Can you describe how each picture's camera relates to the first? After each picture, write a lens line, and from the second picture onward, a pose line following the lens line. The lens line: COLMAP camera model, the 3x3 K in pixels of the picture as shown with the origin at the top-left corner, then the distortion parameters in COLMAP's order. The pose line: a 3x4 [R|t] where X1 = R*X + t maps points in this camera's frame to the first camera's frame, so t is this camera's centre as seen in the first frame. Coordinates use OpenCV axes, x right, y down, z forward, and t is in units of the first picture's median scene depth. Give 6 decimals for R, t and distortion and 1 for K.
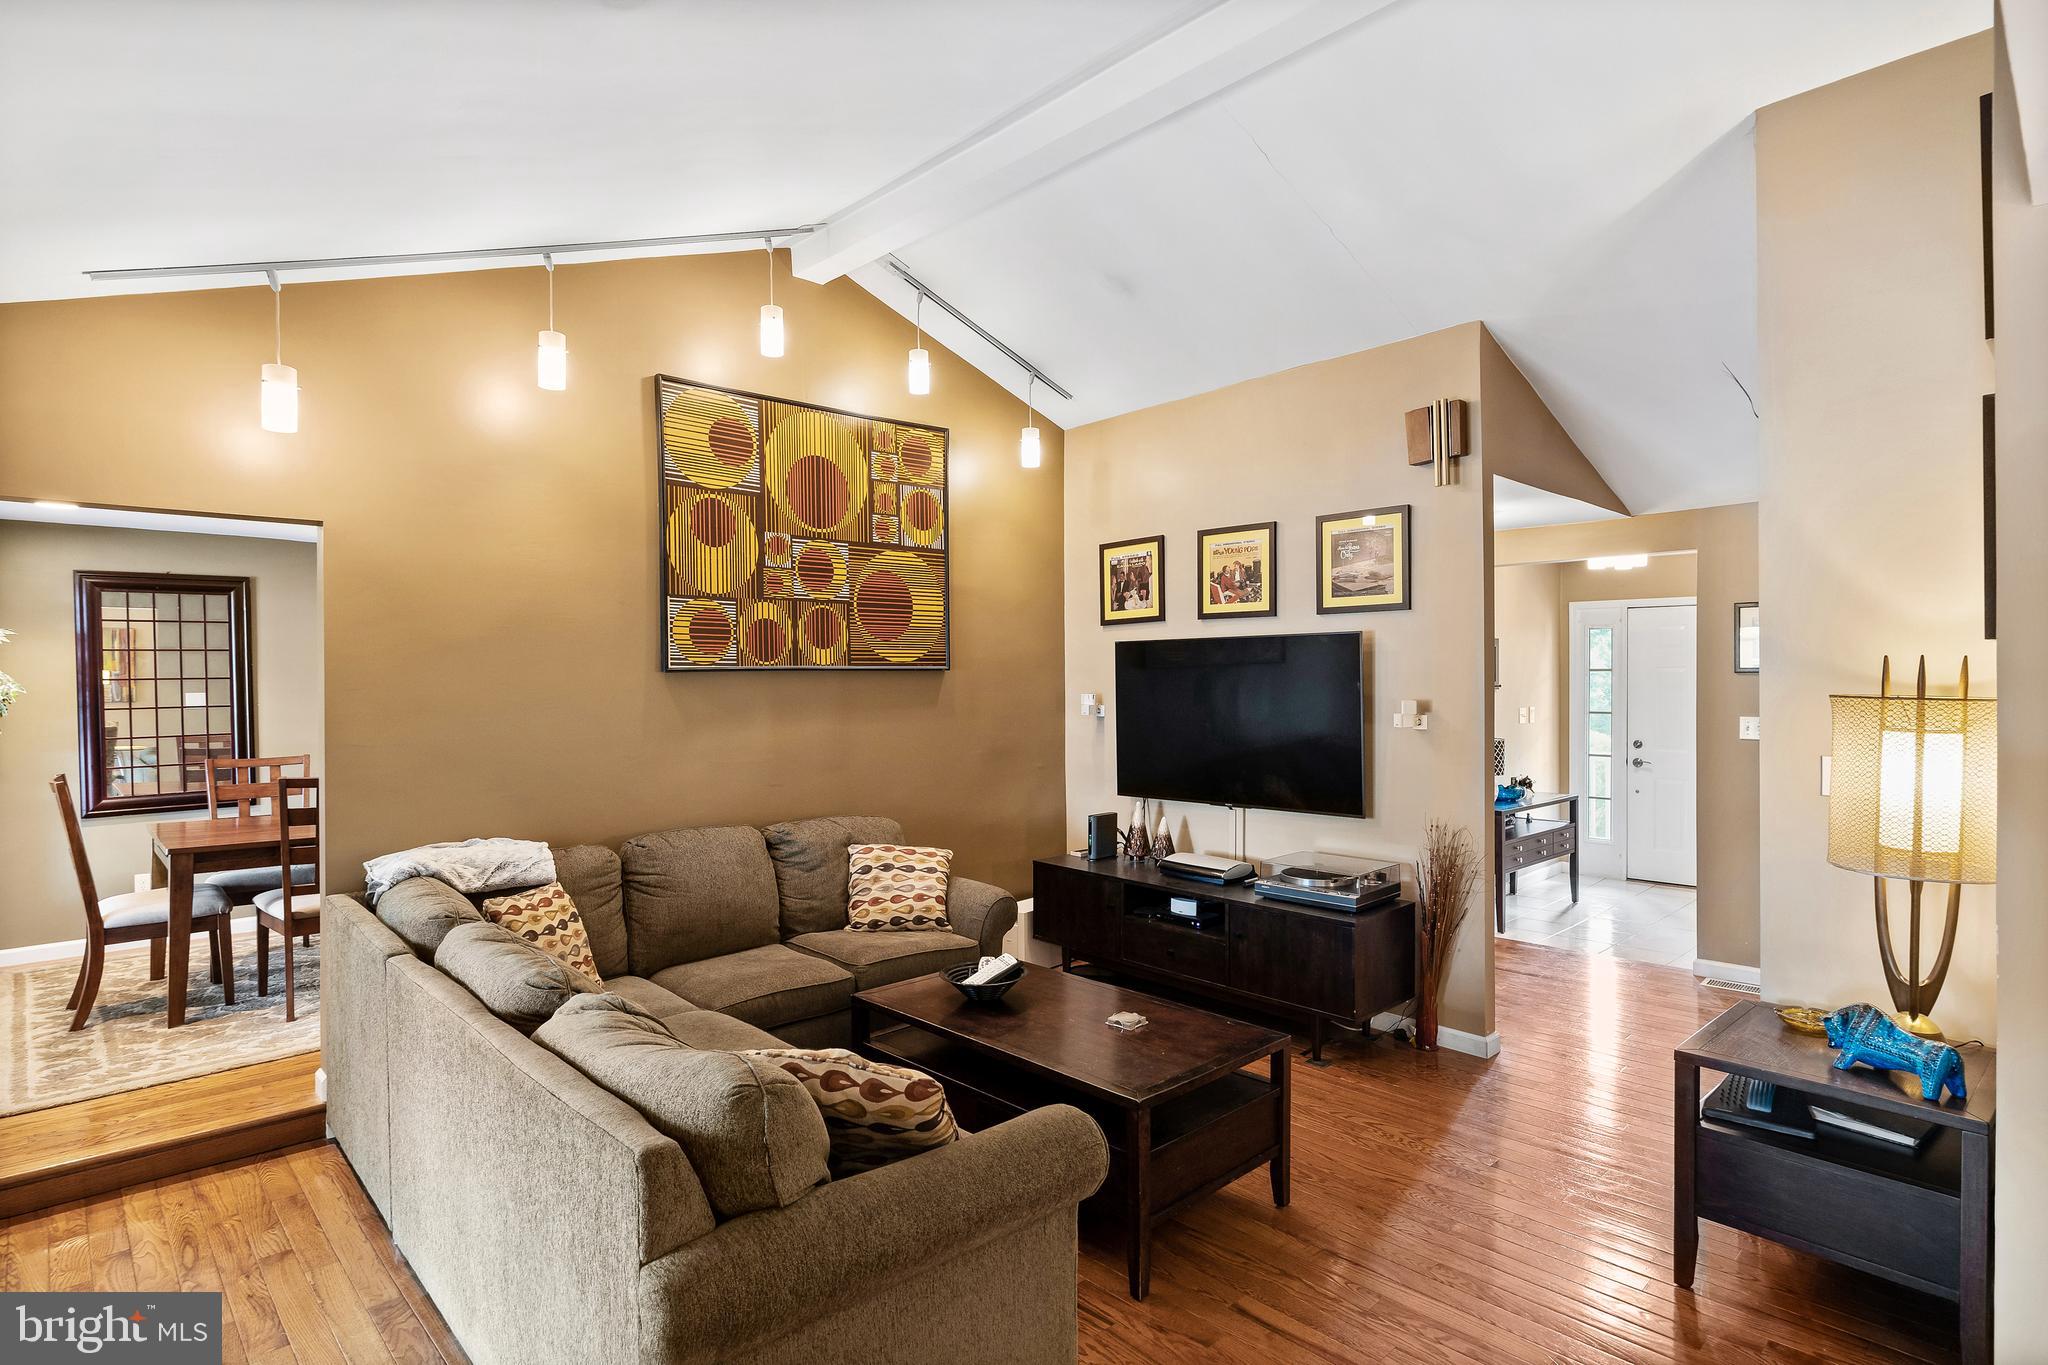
lens RADIAL K [[1050.7, 0, 1038.5], [0, 1050.7, 686.0], [0, 0, 1]] dist [-0.002465, -0.000473]
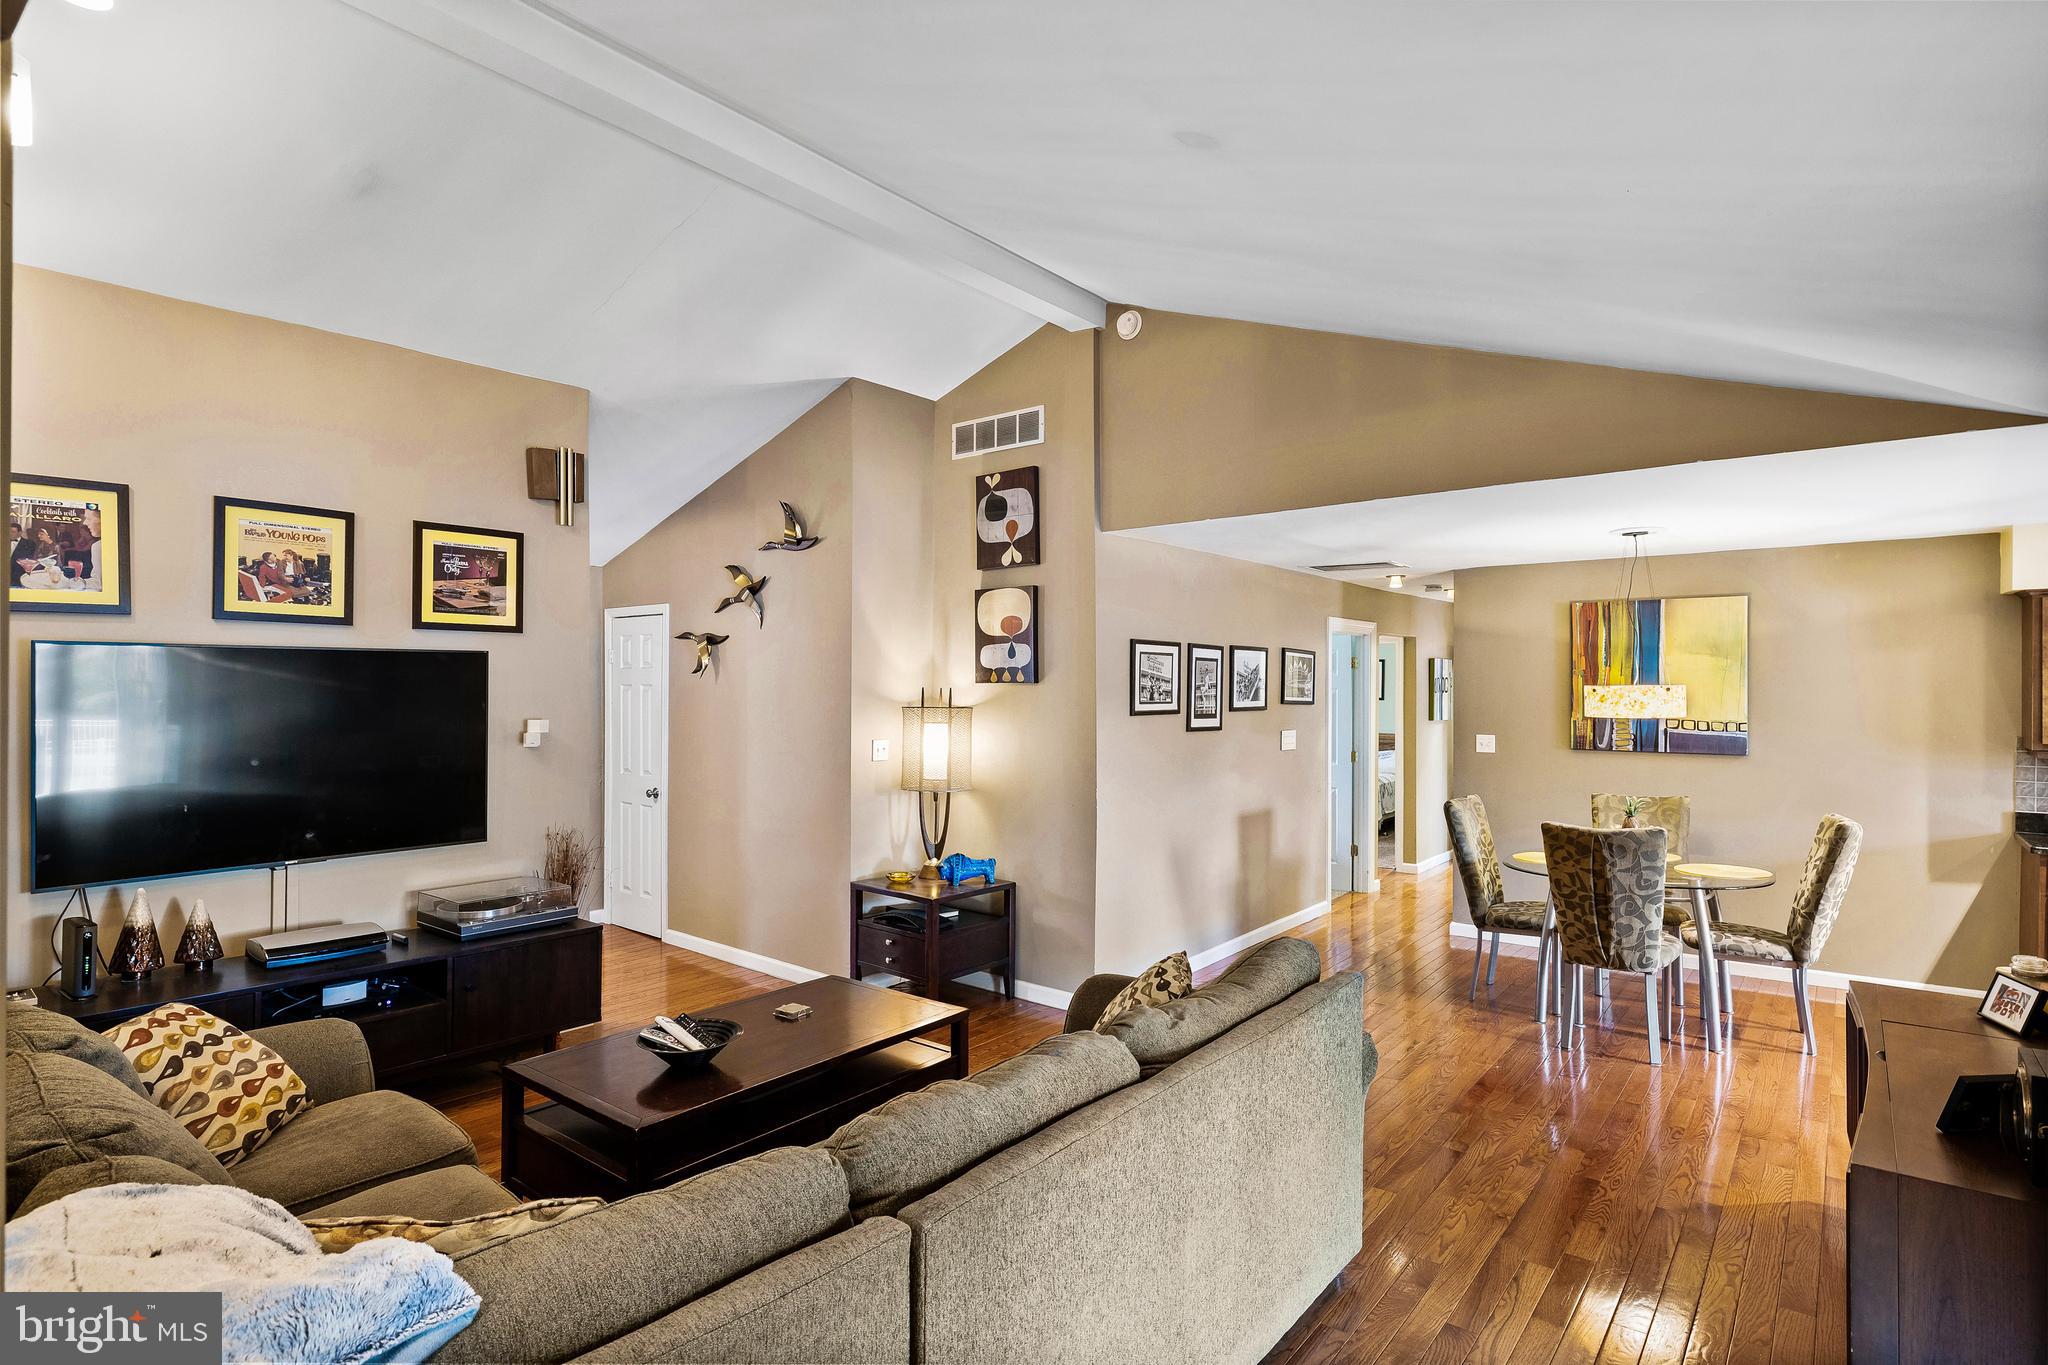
lens RADIAL K [[1039.4, 0, 1012.4], [0, 1039.4, 685.6], [0, 0, 1]] dist [-0.001189, -0.000520]
pose [[-0.120469, 0.006704, 0.992694, -0.695356], [0.005600, 0.999966, -0.006074, -0.010847], [-0.992701, 0.004827, -0.120503, 0.605235]]
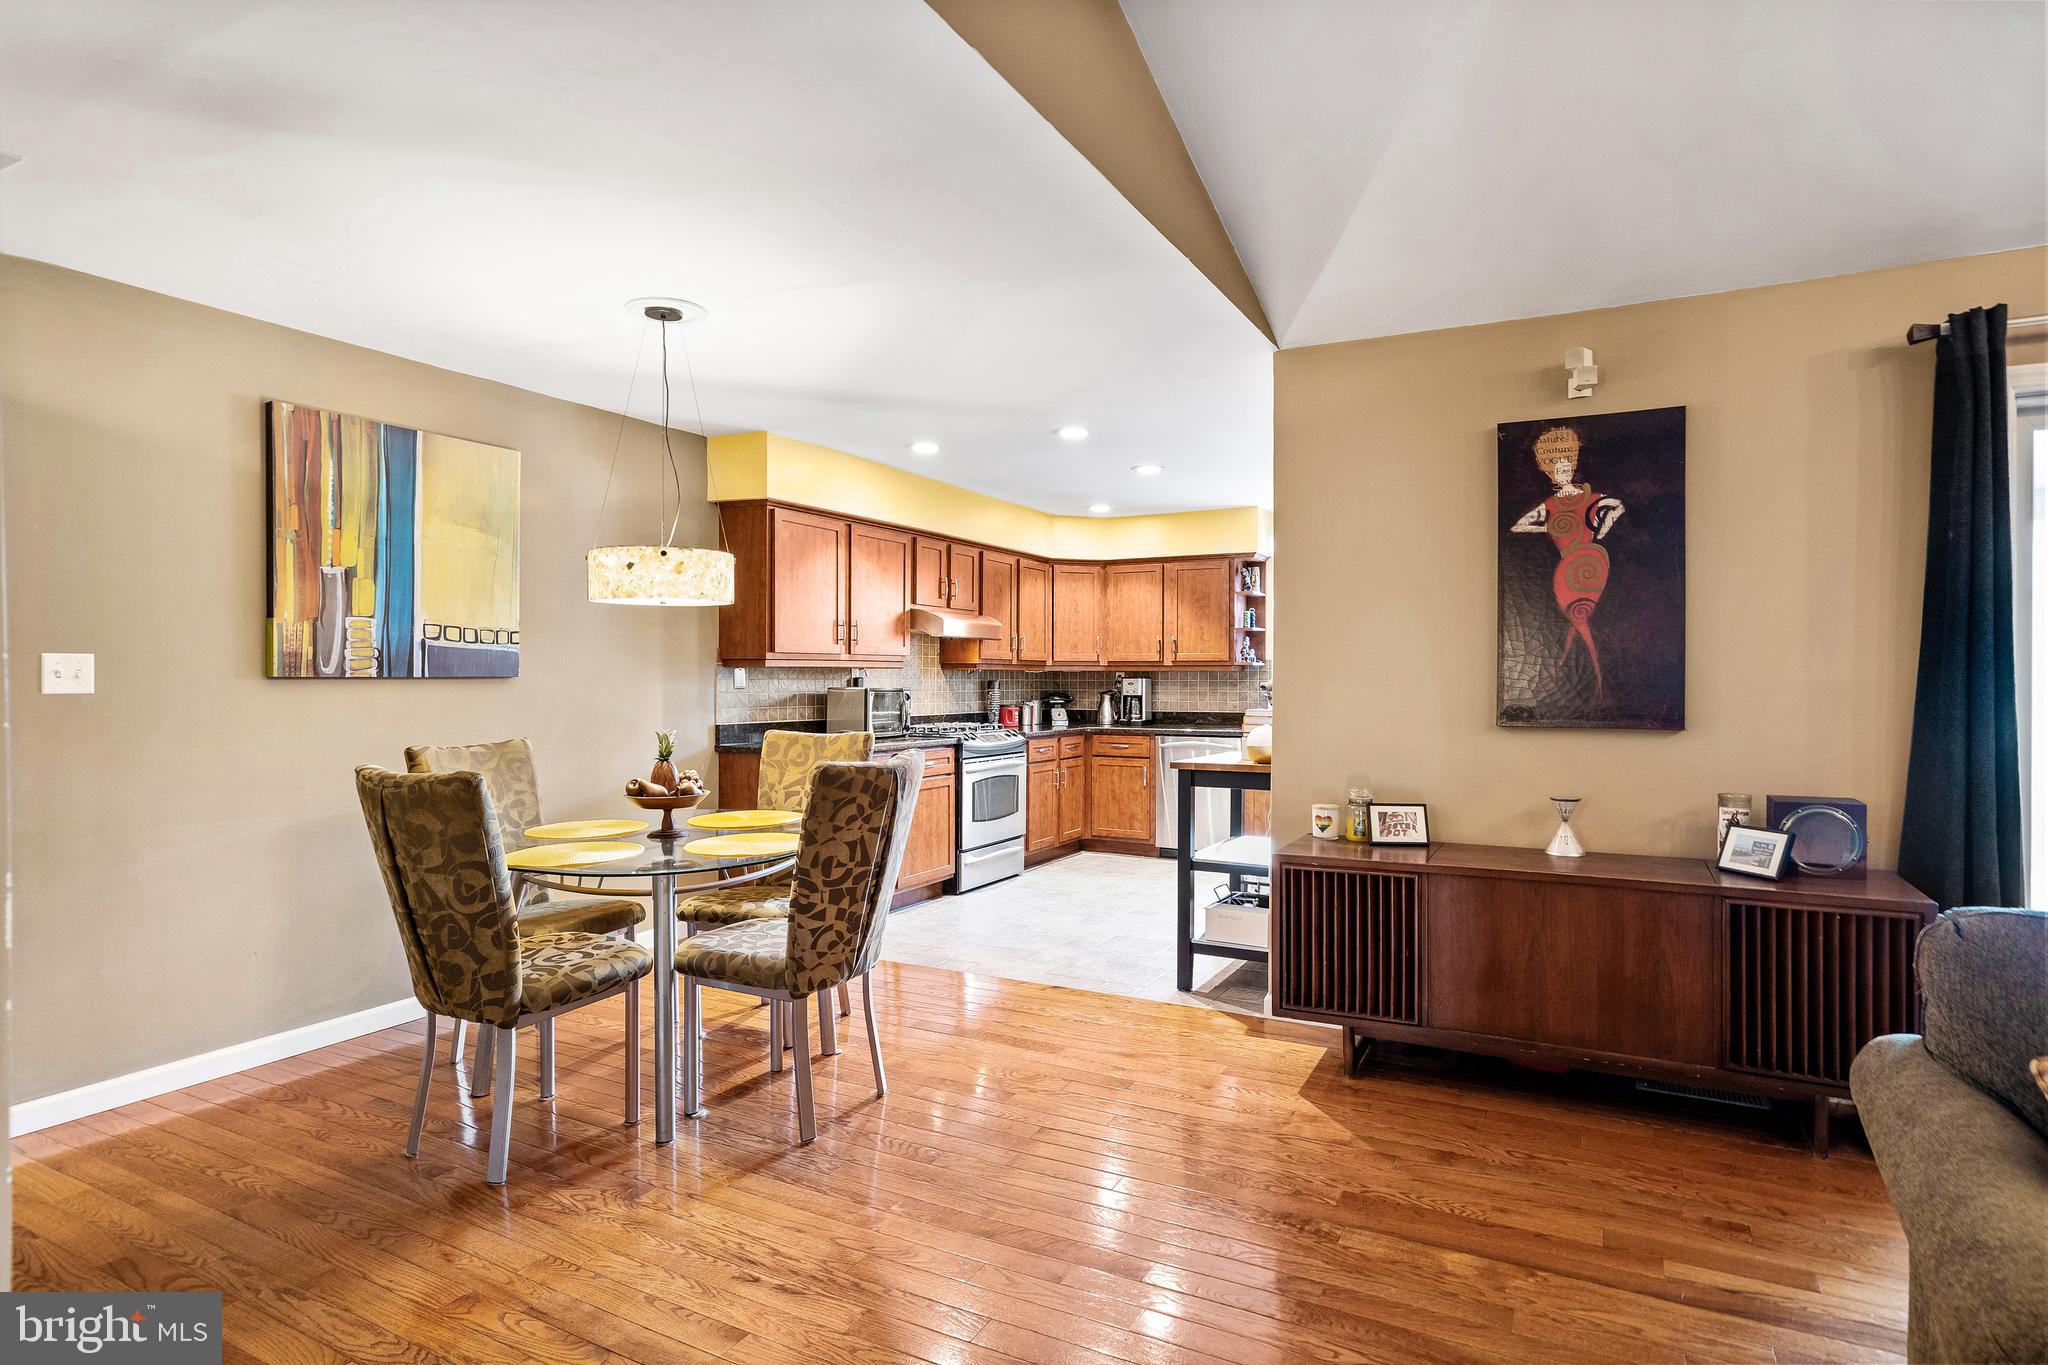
lens RADIAL K [[1065.0, 0, 1044.2], [0, 1065.0, 683.5], [0, 0, 1]] dist [0.002576, 0.001256]
pose [[-0.950351, 0.009850, -0.311025, 0.263906], [0.004698, 0.999839, 0.017309, 0.059506], [0.311145, 0.014989, -0.950244, 0.581808]]
